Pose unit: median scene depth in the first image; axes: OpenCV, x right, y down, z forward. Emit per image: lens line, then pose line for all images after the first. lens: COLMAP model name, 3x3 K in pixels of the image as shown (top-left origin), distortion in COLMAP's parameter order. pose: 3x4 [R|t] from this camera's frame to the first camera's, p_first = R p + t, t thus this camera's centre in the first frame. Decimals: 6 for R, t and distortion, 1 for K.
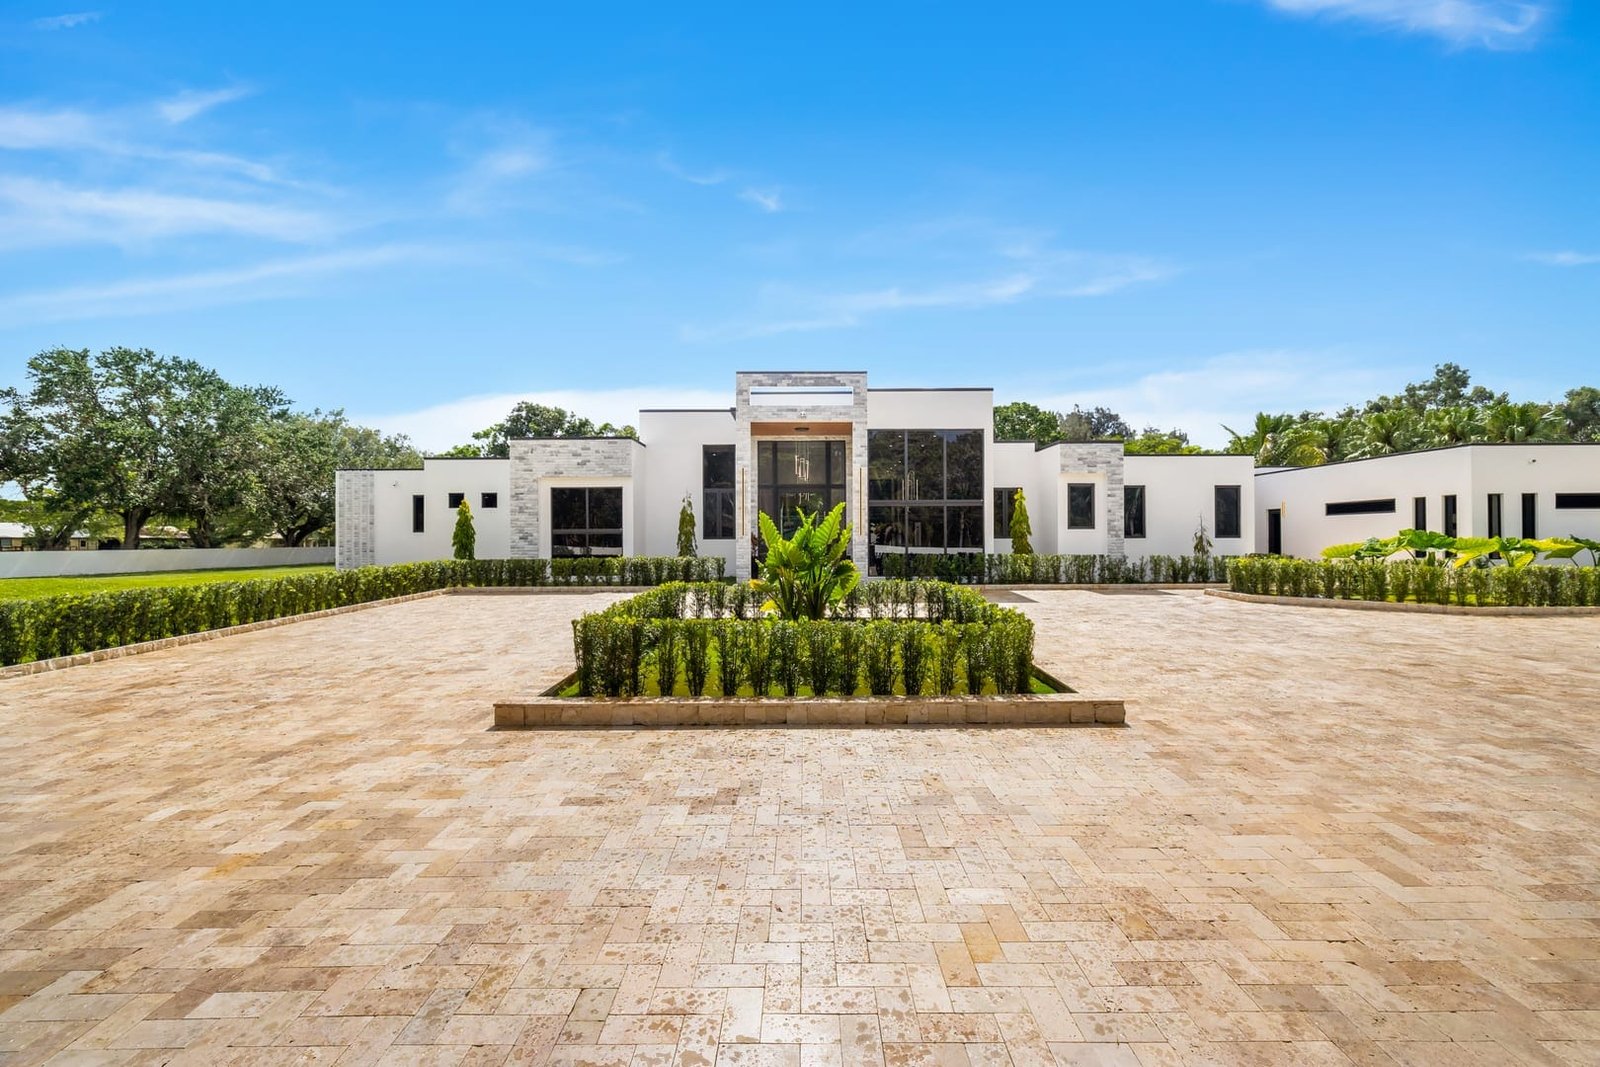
lens RADIAL K [[686.6, 0, 800.1], [0, 686.6, 532.9], [0, 0, 1]] dist [-0.002003, 0.000158]
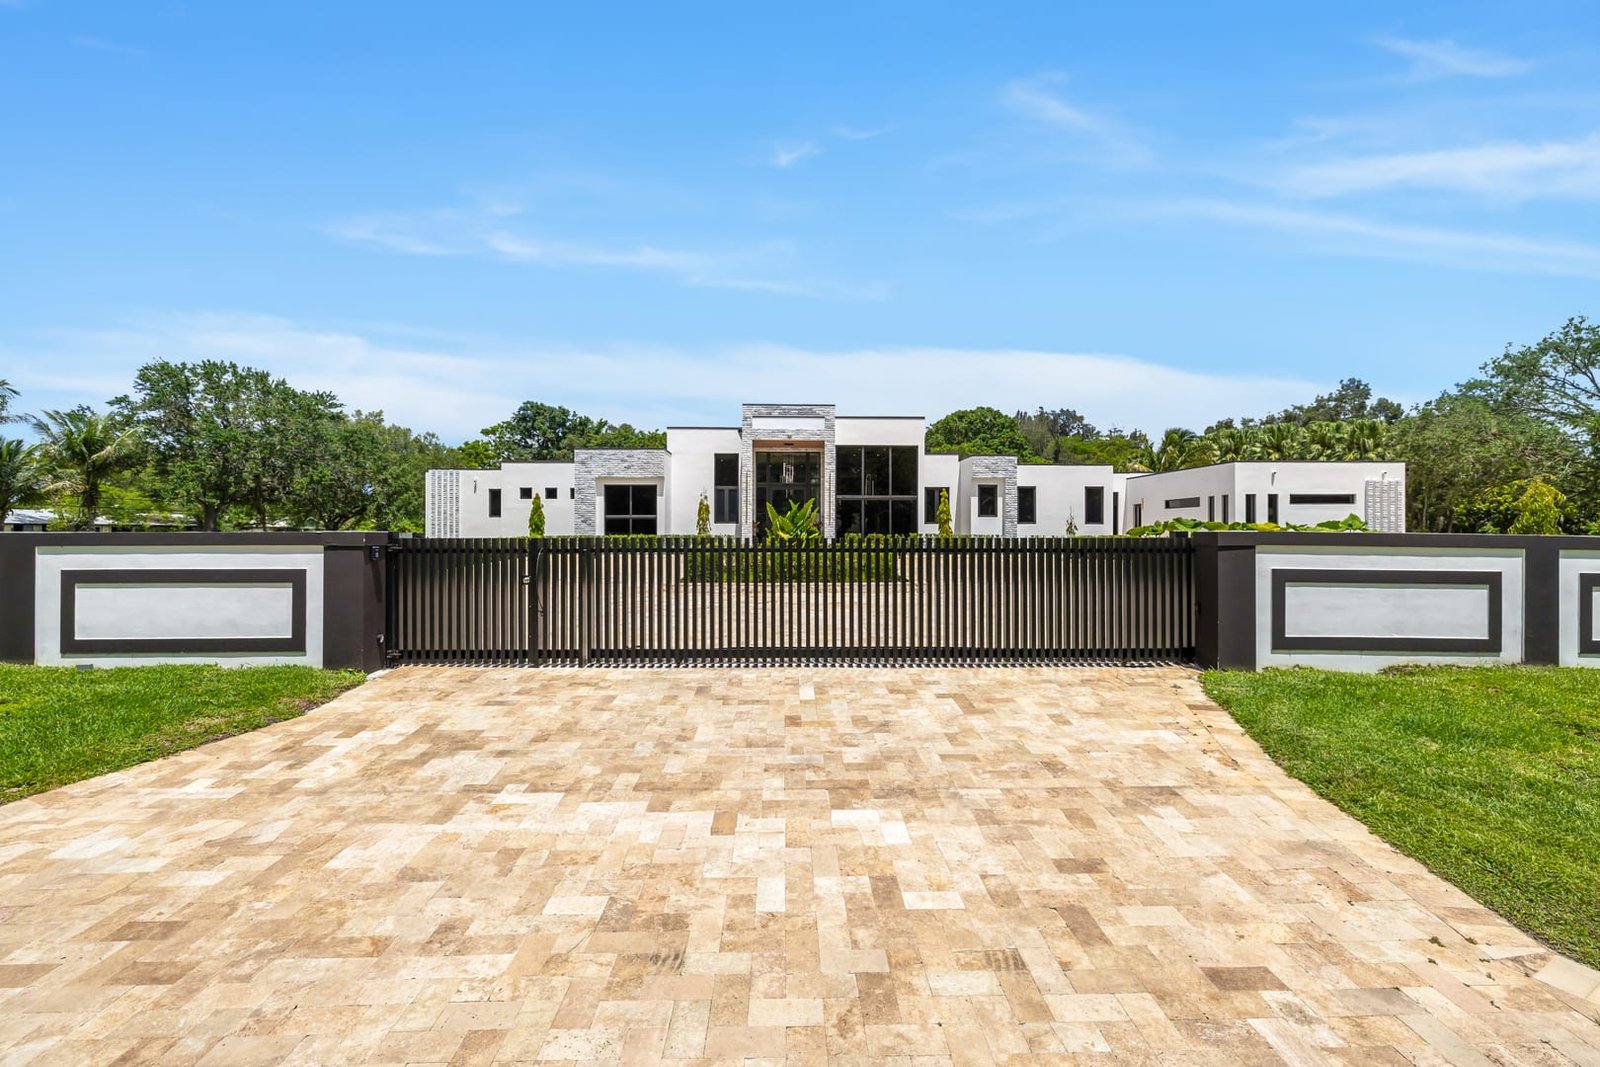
lens RADIAL K [[672.7, 0, 801.5], [0, 672.7, 539.9], [0, 0, 1]] dist [0.000453, 0.000687]
pose [[0.999640, 0.005100, 0.026354, -0.005499], [-0.005656, 0.999763, 0.021036, 0.014141], [-0.026240, -0.021177, 0.999431, -0.351856]]
